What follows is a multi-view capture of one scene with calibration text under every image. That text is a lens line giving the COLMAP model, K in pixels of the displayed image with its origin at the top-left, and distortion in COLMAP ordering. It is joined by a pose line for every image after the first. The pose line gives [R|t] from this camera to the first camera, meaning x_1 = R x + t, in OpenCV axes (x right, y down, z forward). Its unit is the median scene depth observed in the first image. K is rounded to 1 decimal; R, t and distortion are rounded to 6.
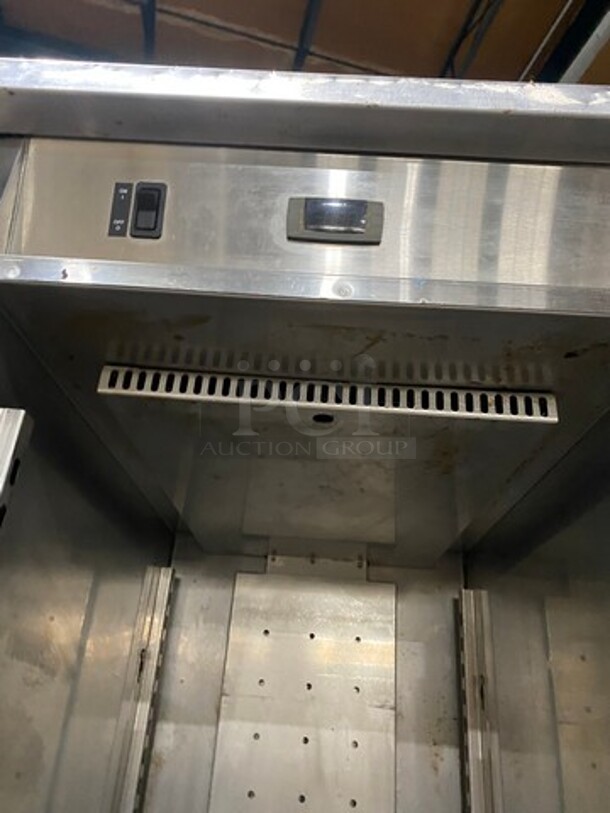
lens RADIAL K [[614.6, 0, 304.1], [0, 614.6, 407.2], [0, 0, 1]] dist [0.021434, -0.013786]
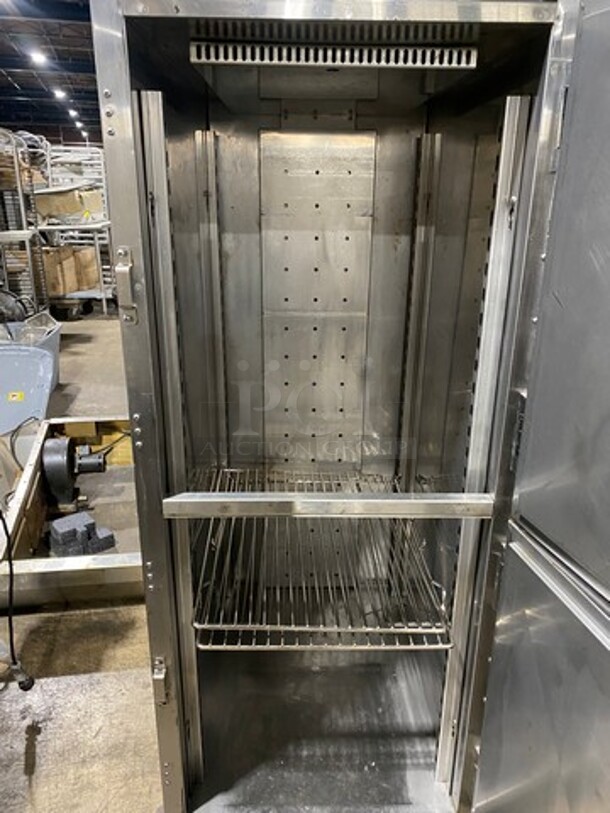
lens RADIAL K [[614.6, 0, 304.4], [0, 614.6, 401.9], [0, 0, 1]] dist [0.021434, -0.013786]
pose [[0.997588, -0.069401, 0.001440, -0.060039], [0.047839, 0.702380, 0.710193, -0.297068], [-0.050299, -0.708411, 0.704006, -0.423345]]
